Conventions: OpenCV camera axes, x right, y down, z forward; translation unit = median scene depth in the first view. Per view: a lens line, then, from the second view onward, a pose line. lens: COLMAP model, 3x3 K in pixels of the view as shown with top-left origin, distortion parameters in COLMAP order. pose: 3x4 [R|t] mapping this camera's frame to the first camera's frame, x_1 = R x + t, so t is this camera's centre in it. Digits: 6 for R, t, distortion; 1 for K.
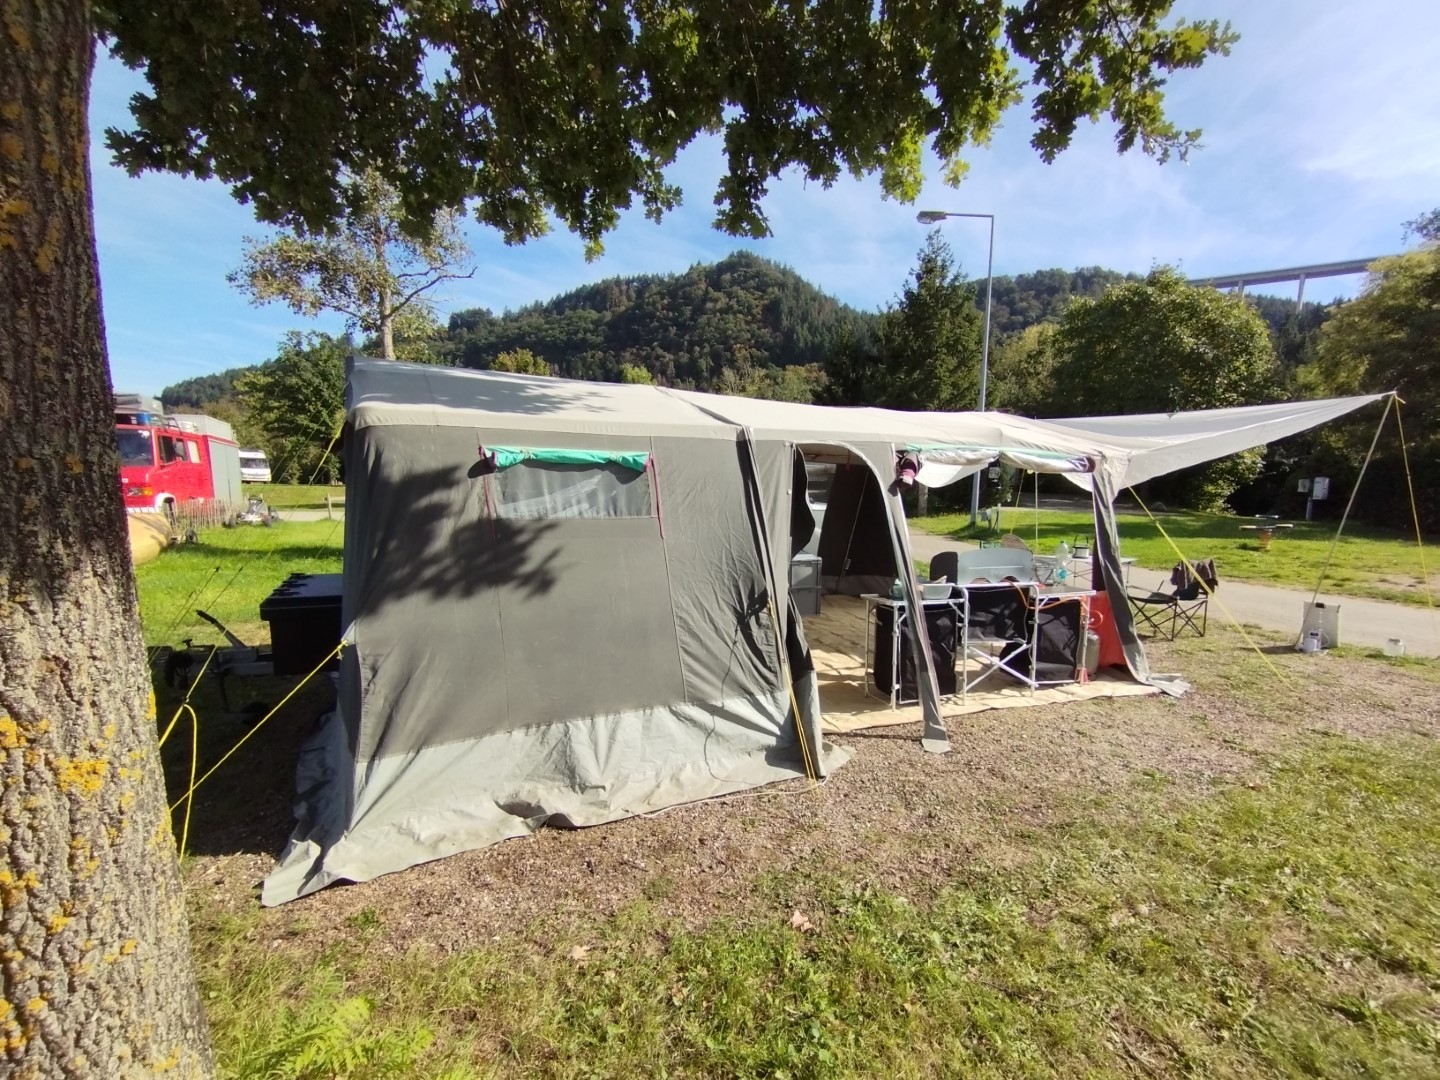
lens RADIAL K [[668.3, 0, 757.0], [0, 668.3, 572.0], [0, 0, 1]] dist [0.002354, 0.000761]
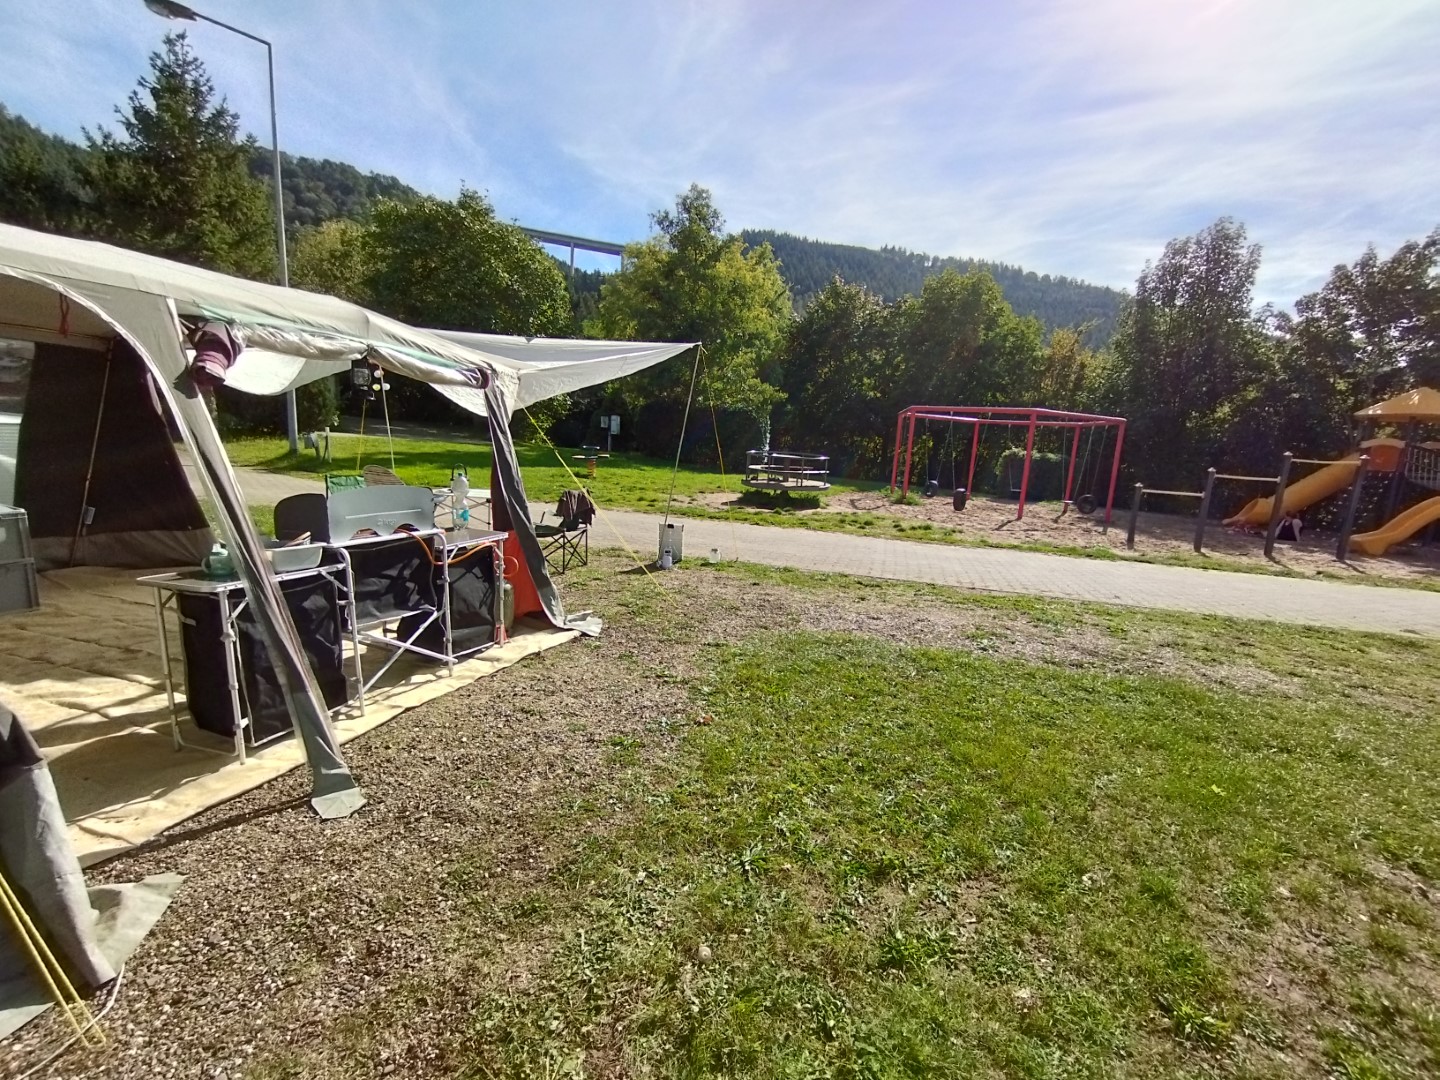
lens RADIAL K [[668.3, 0, 757.0], [0, 668.3, 572.0], [0, 0, 1]] dist [0.002354, 0.000761]
pose [[0.603462, -0.131943, 0.786400, 0.028670], [0.049436, 0.990509, 0.128253, -0.015751], [-0.795858, -0.038519, 0.604257, 0.245938]]
